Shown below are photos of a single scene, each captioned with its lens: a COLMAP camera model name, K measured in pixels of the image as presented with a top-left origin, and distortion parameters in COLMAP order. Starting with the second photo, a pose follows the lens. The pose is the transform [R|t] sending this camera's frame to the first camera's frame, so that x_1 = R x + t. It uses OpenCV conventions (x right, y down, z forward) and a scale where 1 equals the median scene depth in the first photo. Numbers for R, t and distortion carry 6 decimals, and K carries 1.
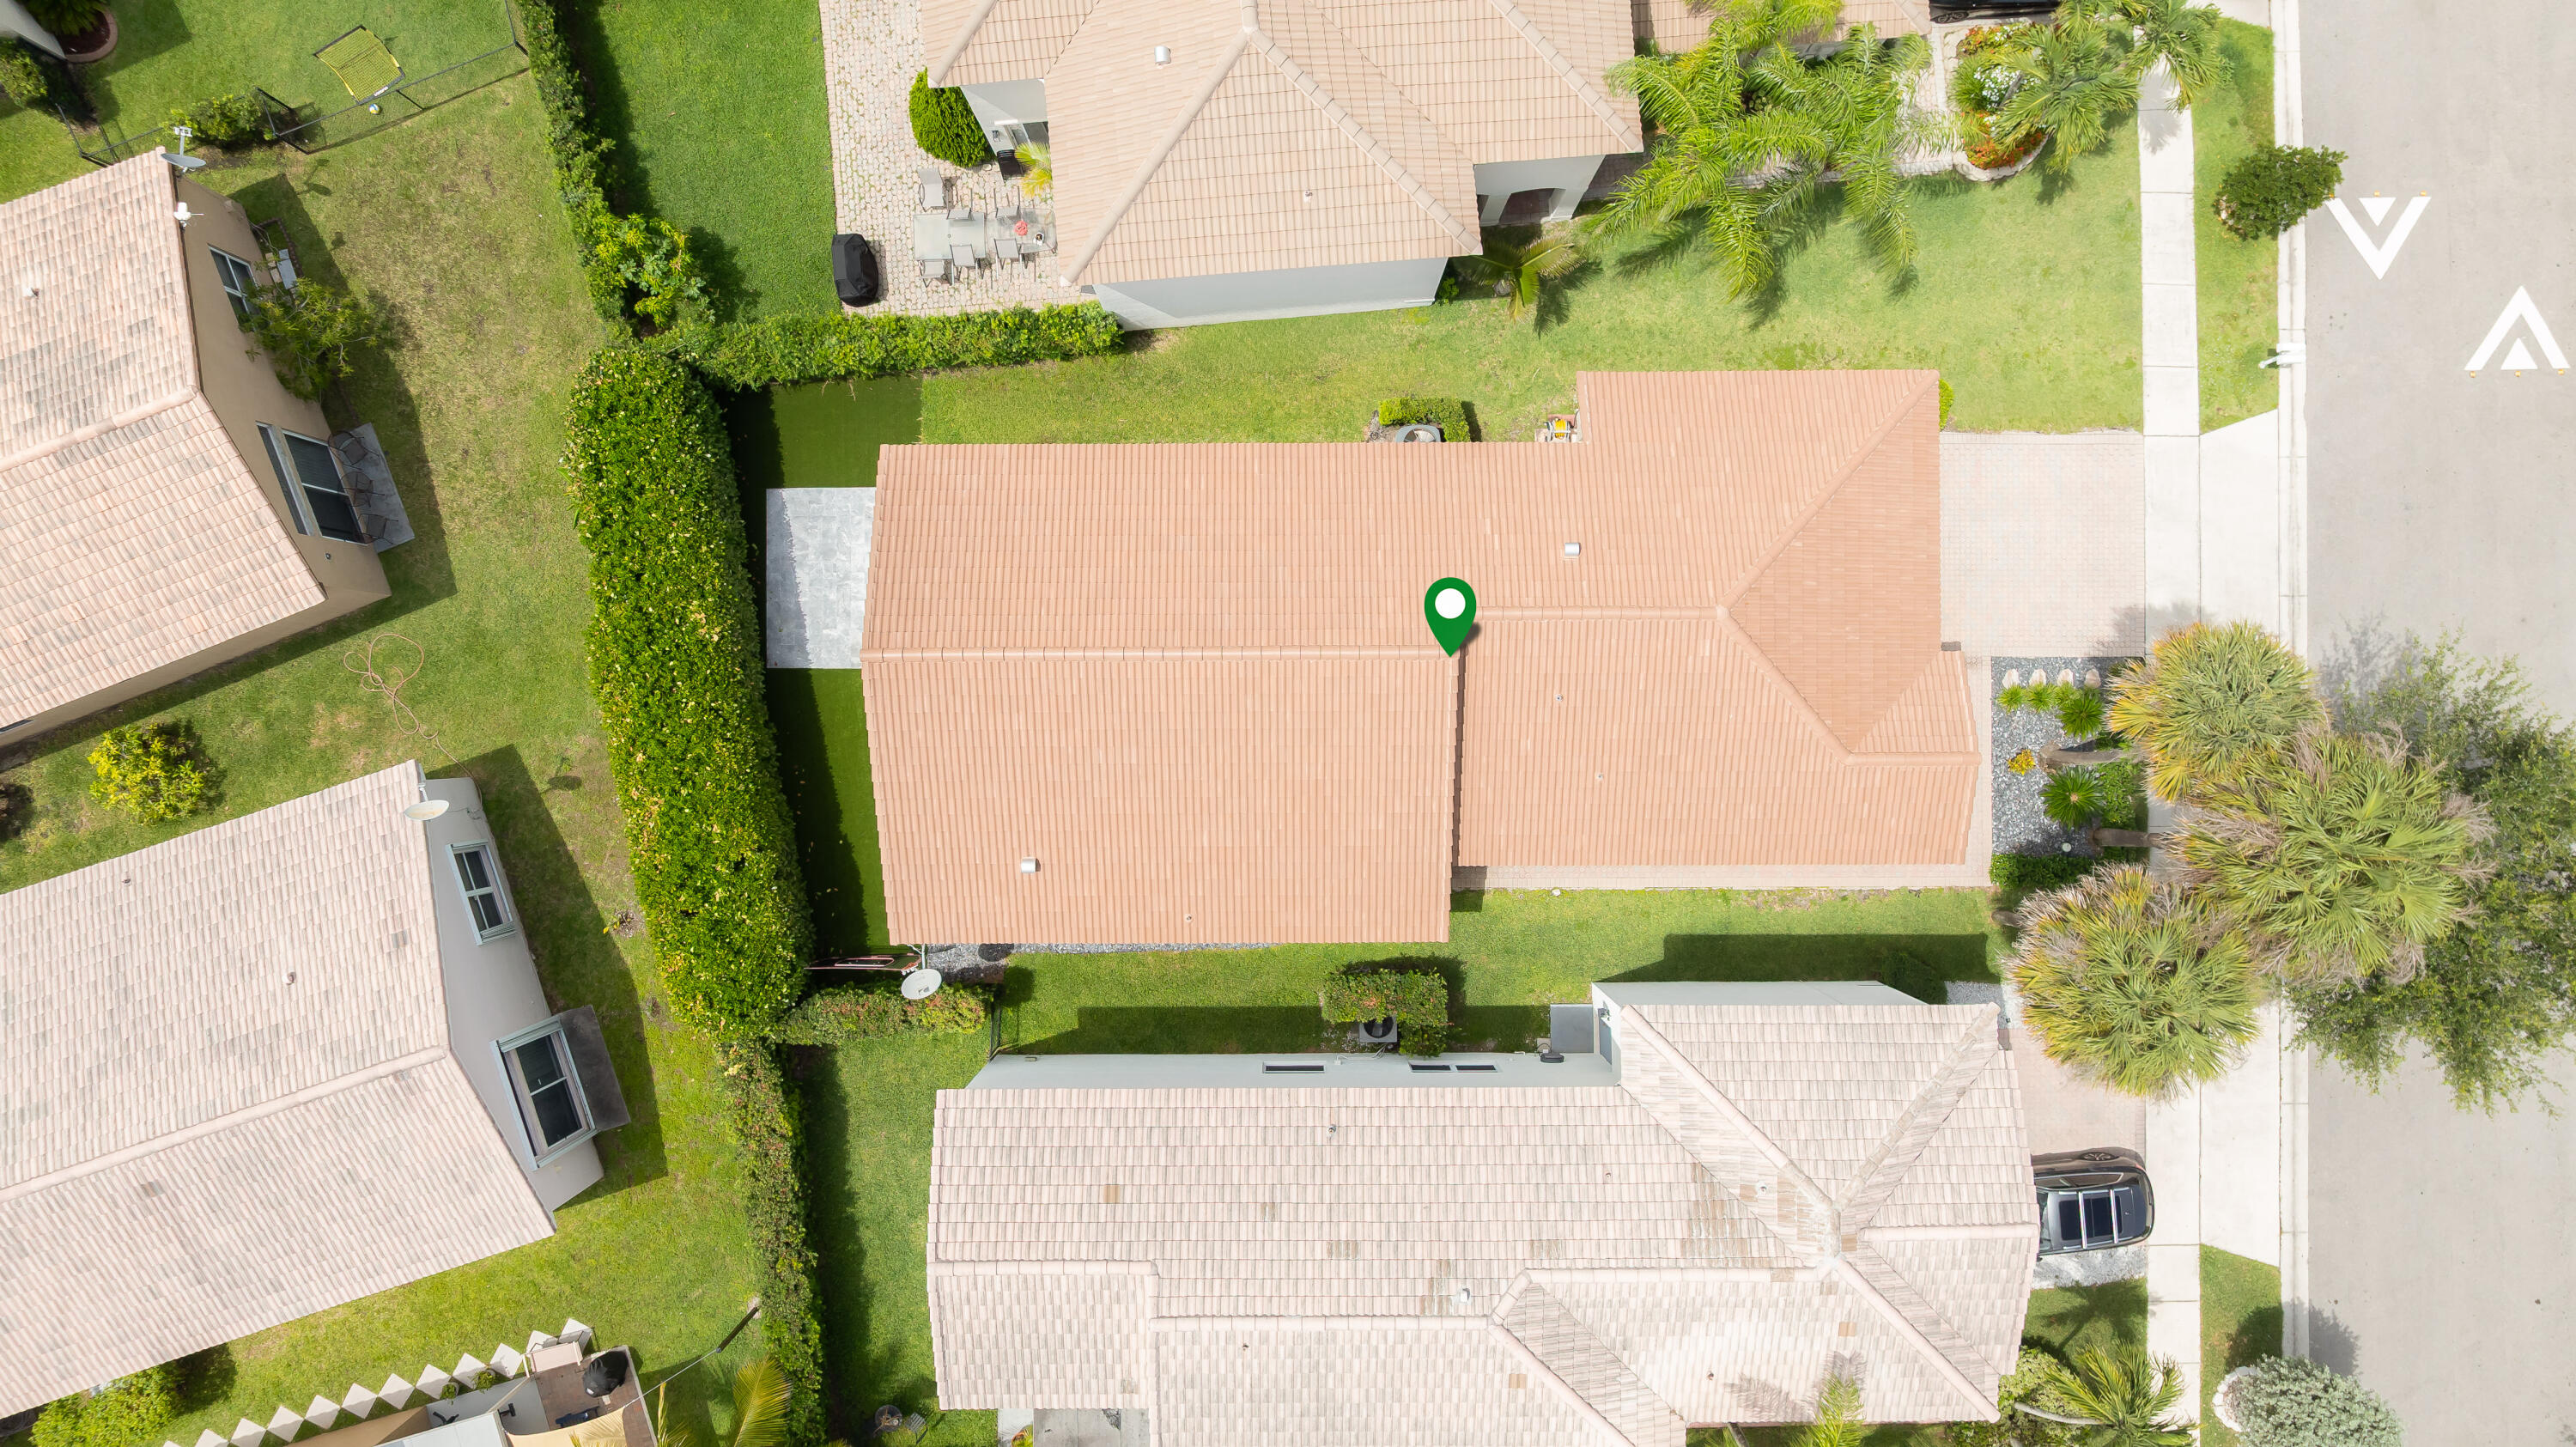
lens RADIAL K [[1806.1, 0, 1284.0], [0, 1806.1, 729.5], [0, 0, 1]] dist [-0.028154, 0.023786]
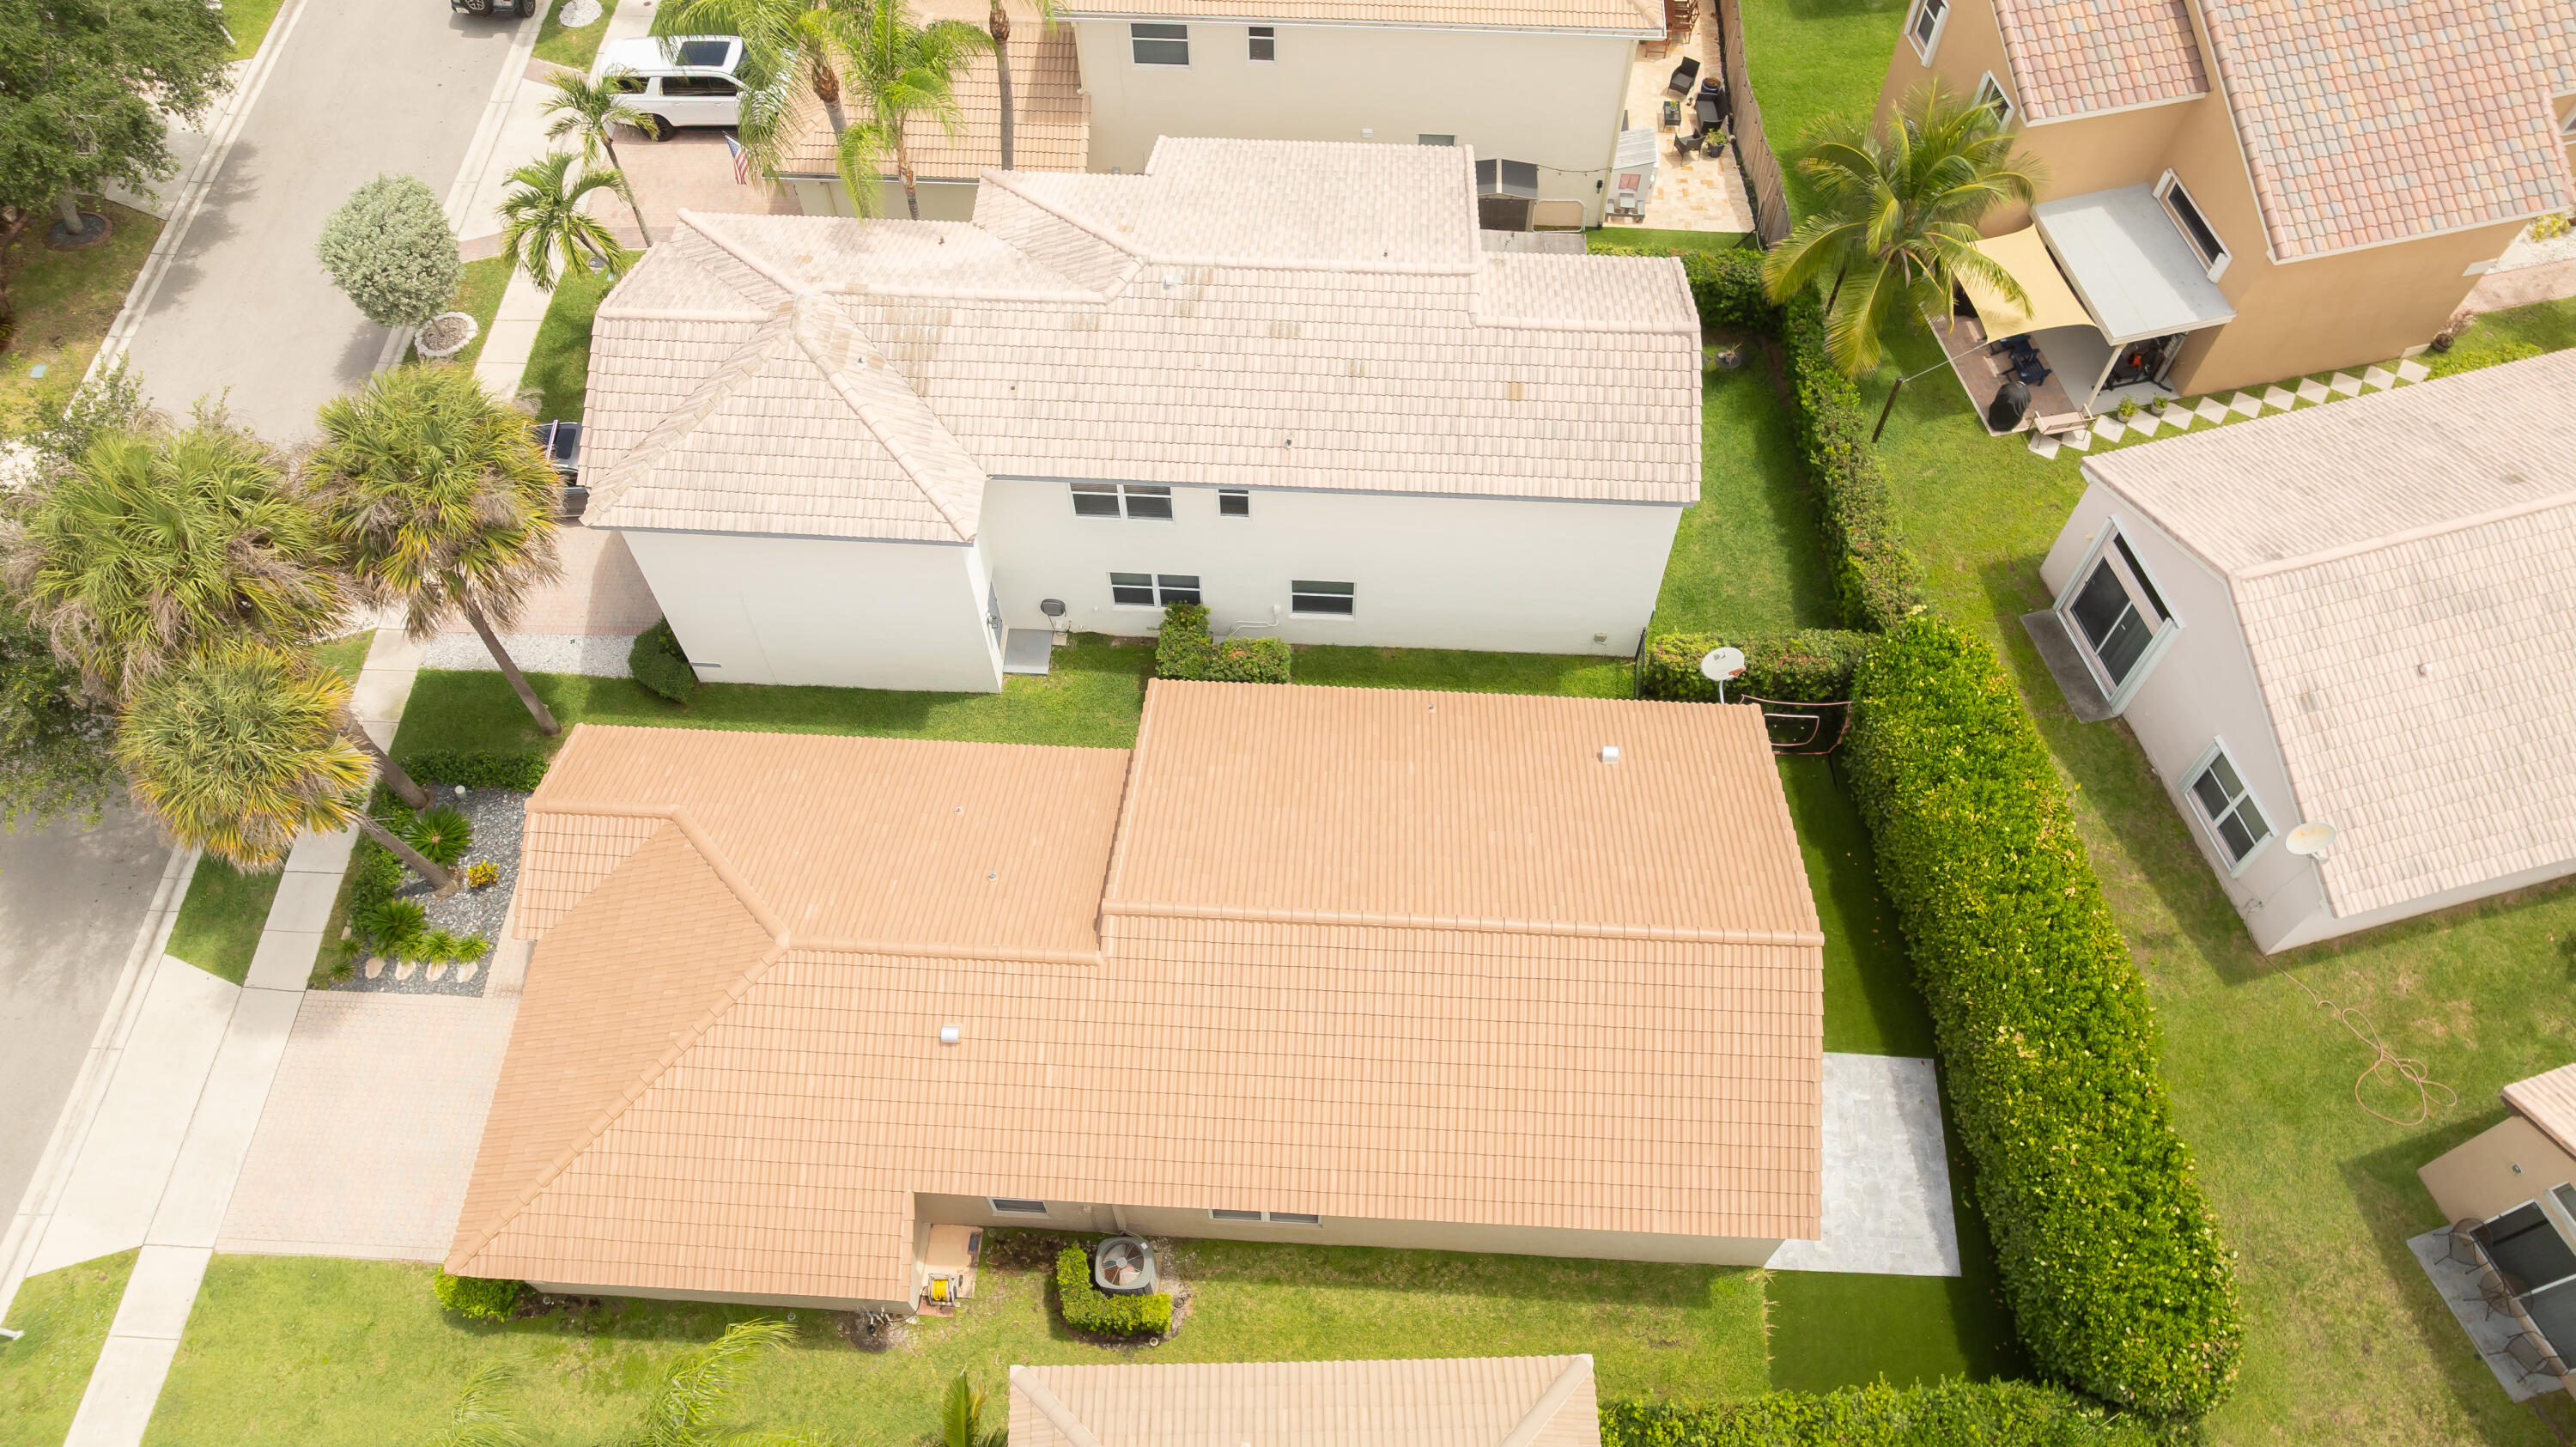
lens RADIAL K [[1806.1, 0, 1291.4], [0, 1806.1, 724.7], [0, 0, 1]] dist [-0.028154, 0.023786]
pose [[-0.998264, -0.046107, 0.036649, -0.015163], [0.058366, -0.857855, 0.510567, -0.346230], [0.007899, 0.511820, 0.859056, 0.208327]]
